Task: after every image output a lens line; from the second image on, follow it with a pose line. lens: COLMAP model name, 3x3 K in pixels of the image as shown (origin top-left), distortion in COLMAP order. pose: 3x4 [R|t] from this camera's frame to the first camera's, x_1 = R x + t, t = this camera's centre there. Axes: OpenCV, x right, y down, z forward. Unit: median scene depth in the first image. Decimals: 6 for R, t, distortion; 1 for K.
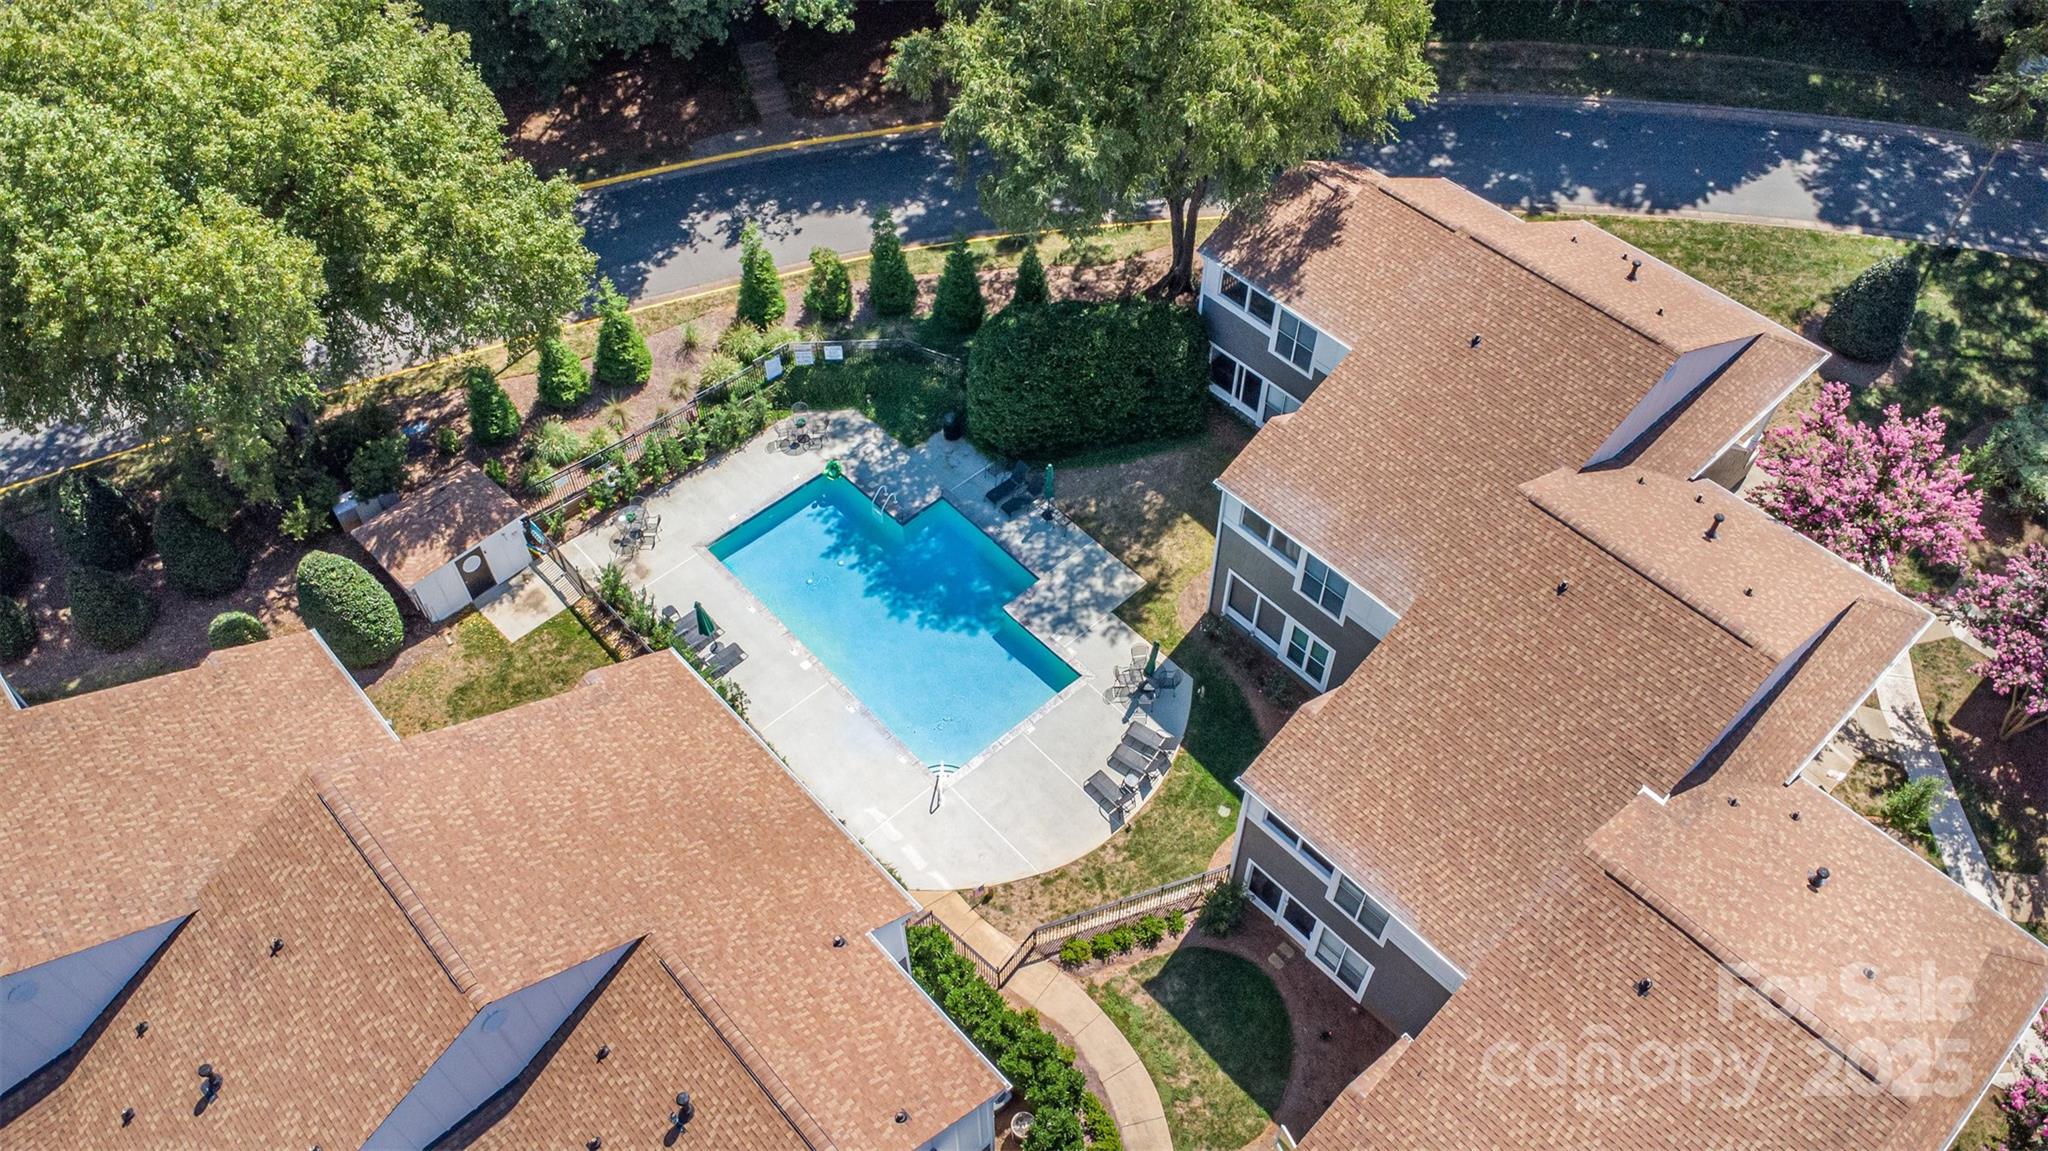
lens RADIAL K [[1488.6, 0, 1054.8], [0, 1488.6, 576.9], [0, 0, 1]] dist [-0.001136, -0.000542]
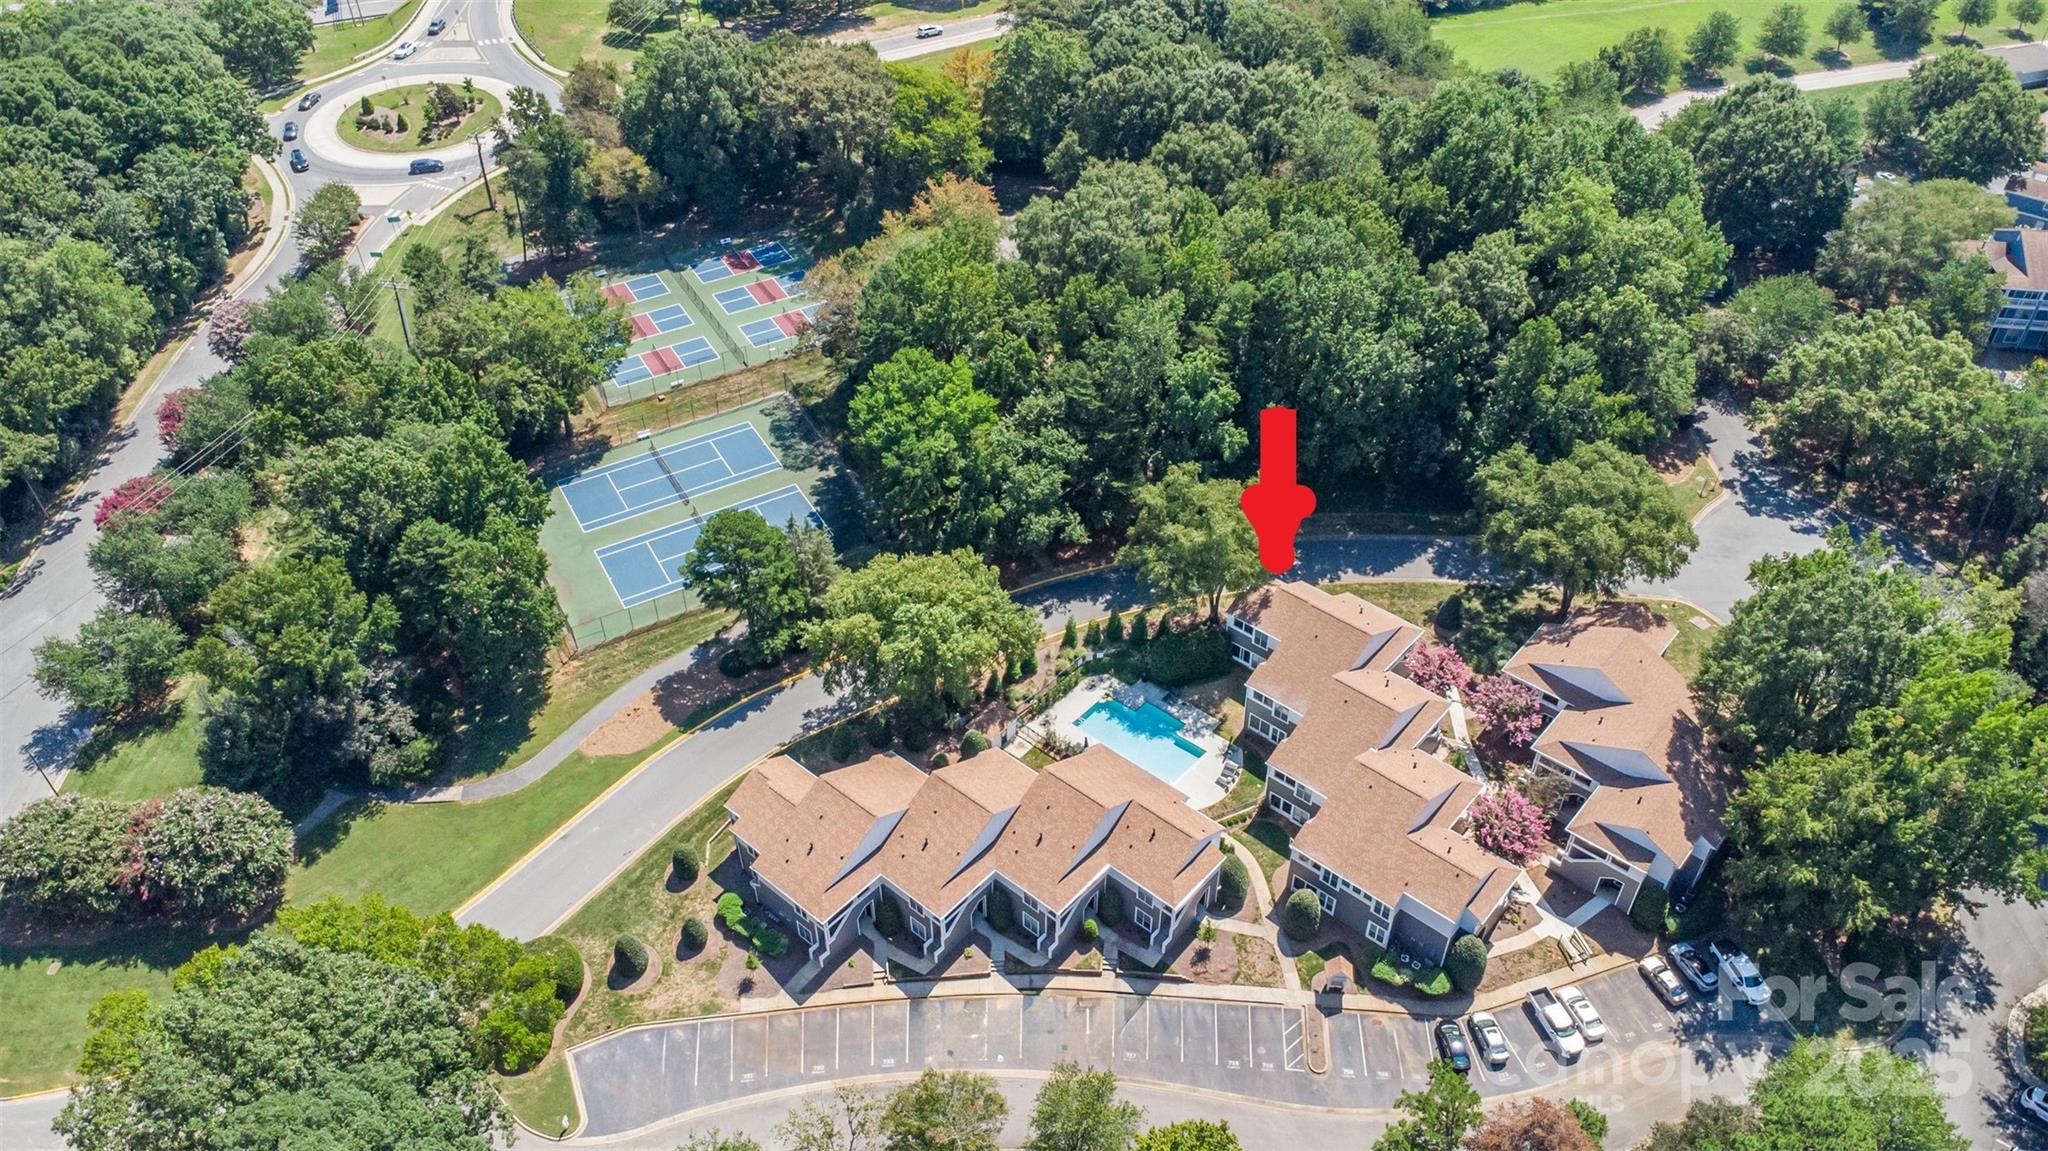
lens RADIAL K [[1409.8, 0, 1074.8], [0, 1409.8, 627.7], [0, 0, 1]] dist [0.003773, 0.000800]
pose [[0.991988, -0.082558, 0.095627, -0.485568], [0.095678, 0.985244, -0.141917, 0.192443], [-0.082499, 0.149929, 0.985249, -1.808596]]
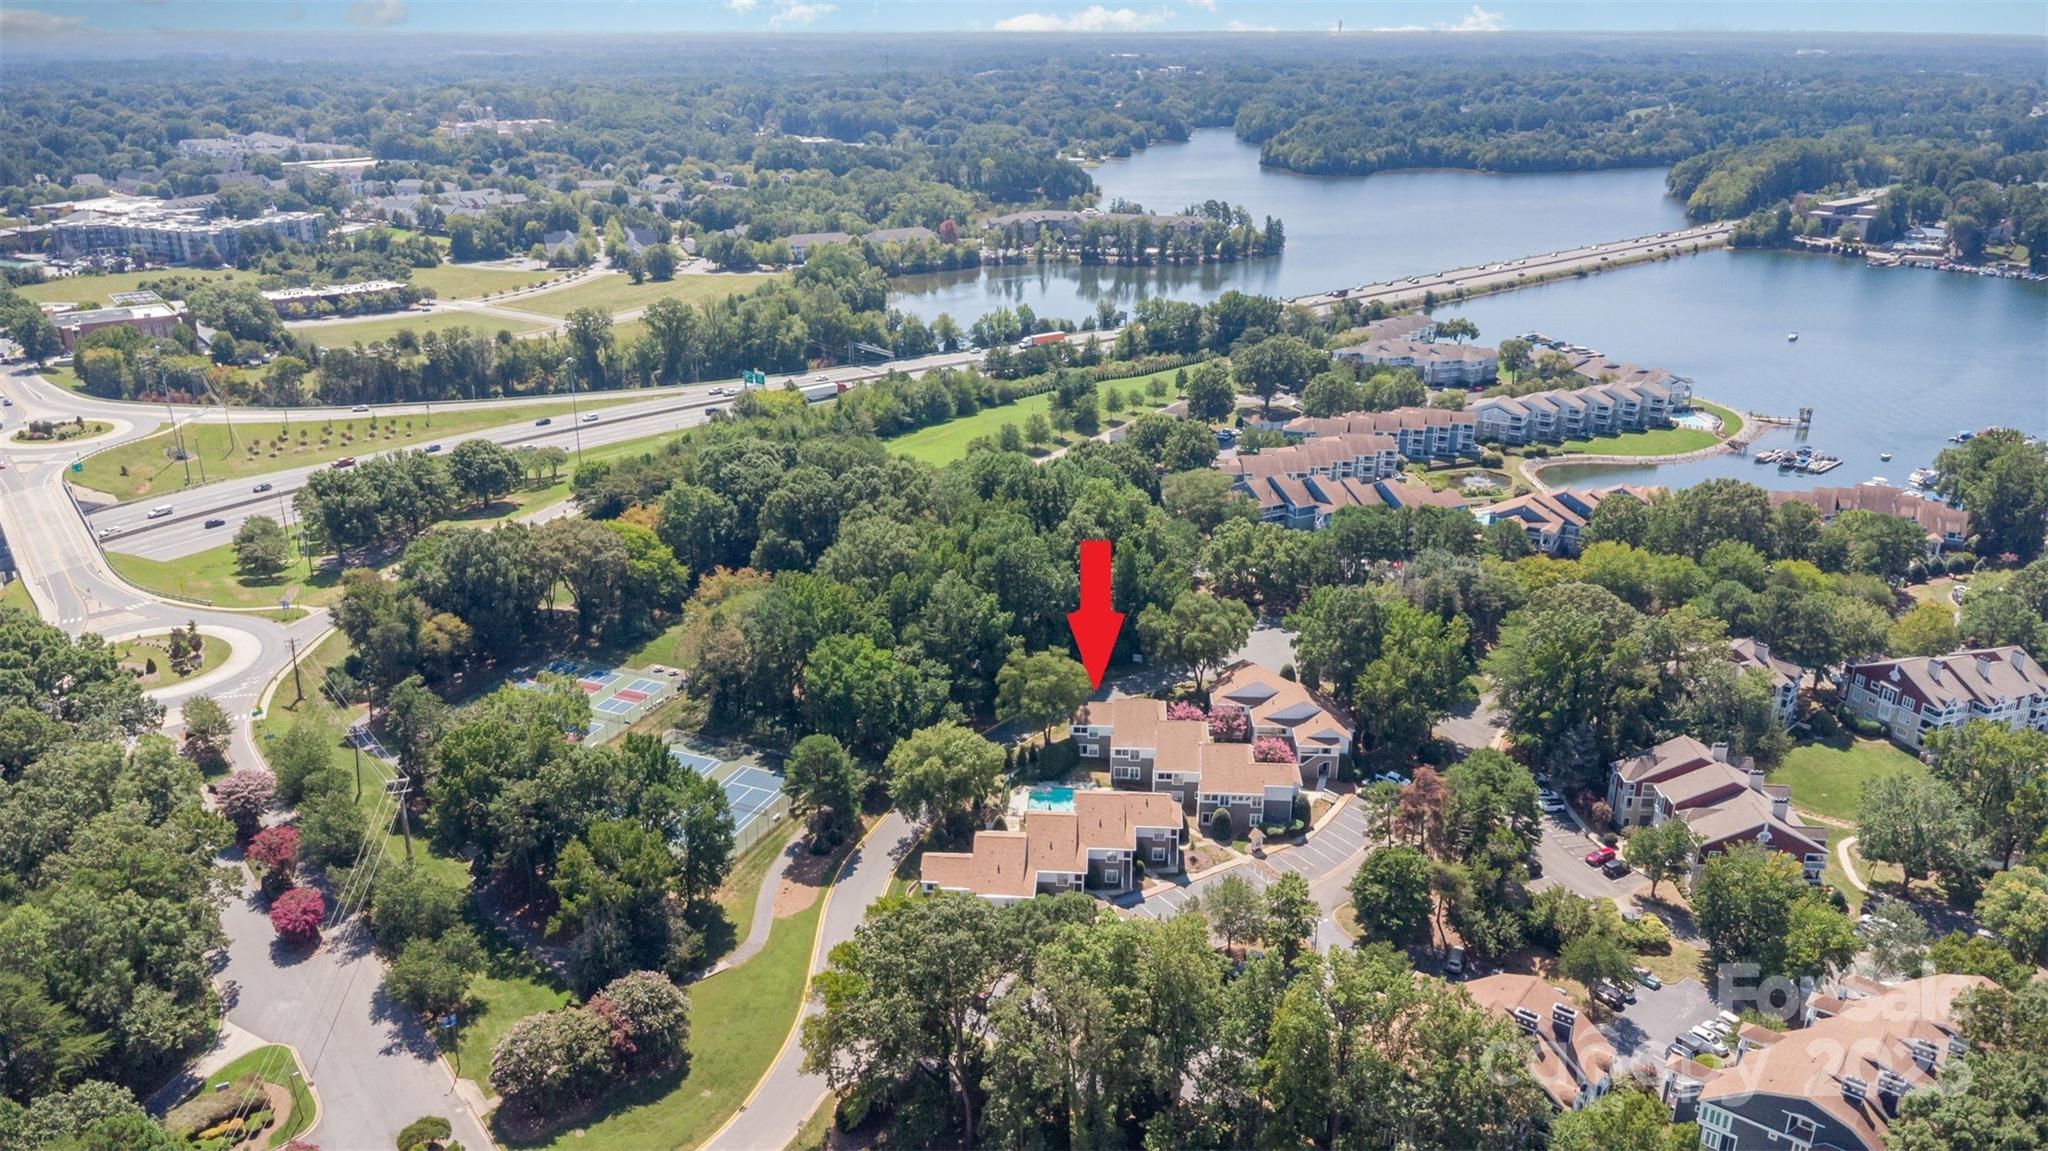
lens RADIAL K [[1541.3, 0, 1035.2], [0, 1541.3, 591.3], [0, 0, 1]] dist [0.007502, 0.001500]
pose [[0.696149, -0.238463, 0.677135, -3.330249], [0.548329, 0.785425, -0.287128, 0.850055], [-0.463369, 0.571177, 0.677529, -2.757686]]
